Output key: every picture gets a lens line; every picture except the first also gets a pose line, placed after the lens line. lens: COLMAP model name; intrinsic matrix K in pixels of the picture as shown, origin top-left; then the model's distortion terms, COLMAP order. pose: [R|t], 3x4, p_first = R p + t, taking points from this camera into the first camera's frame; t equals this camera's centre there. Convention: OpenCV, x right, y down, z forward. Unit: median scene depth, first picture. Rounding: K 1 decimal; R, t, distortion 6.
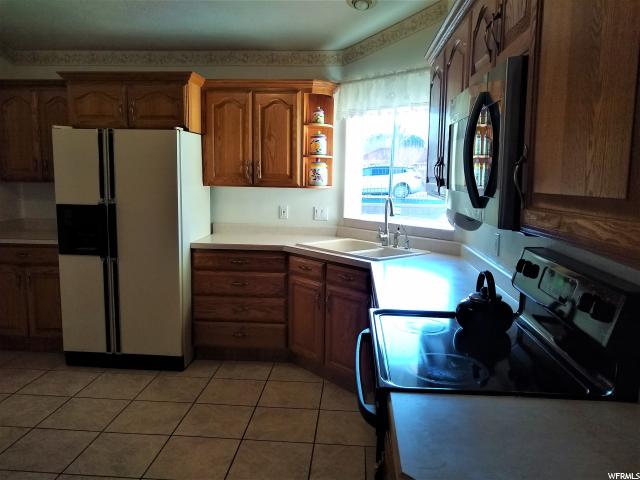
lens RADIAL K [[506.7, 0, 320.3], [0, 506.7, 242.7], [0, 0, 1]] dist [0.001881, -0.006892]
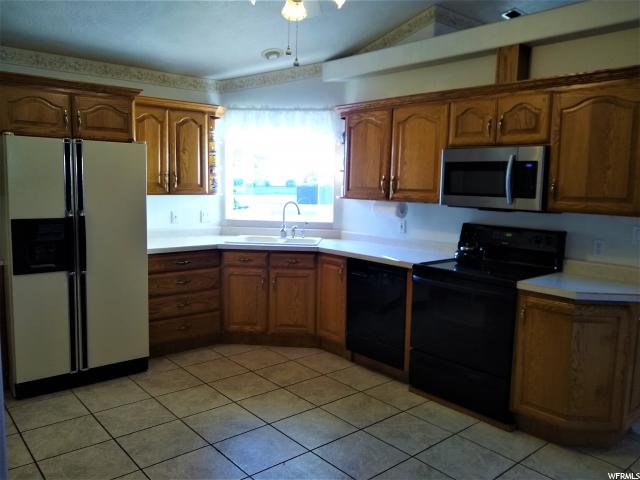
lens RADIAL K [[516.6, 0, 320.0], [0, 516.6, 240.0], [0, 0, 1]] dist [0.005631, 0.000400]
pose [[0.710204, -0.082476, 0.699148, -0.733944], [0.087227, 0.995770, 0.028862, -0.017860], [-0.698571, 0.040487, 0.714394, -0.032460]]
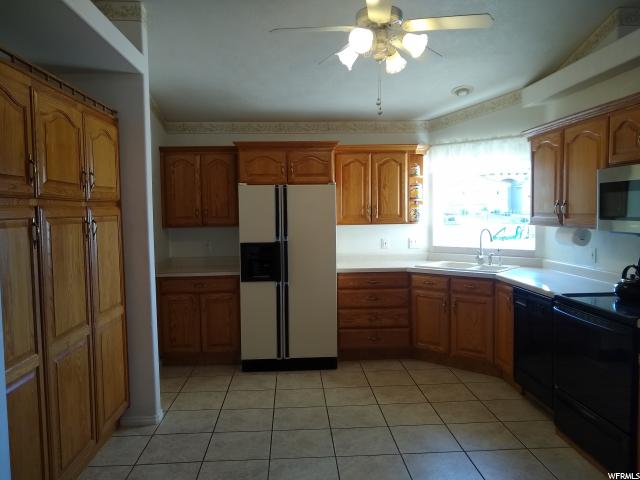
lens RADIAL K [[512.9, 0, 320.0], [0, 512.9, 240.0], [0, 0, 1]] dist [0.023654, -0.002270]
pose [[0.990980, -0.038405, 0.128389, -0.459803], [0.048271, 0.996042, -0.074634, 0.022340], [-0.125015, 0.080158, 0.988912, -0.302696]]
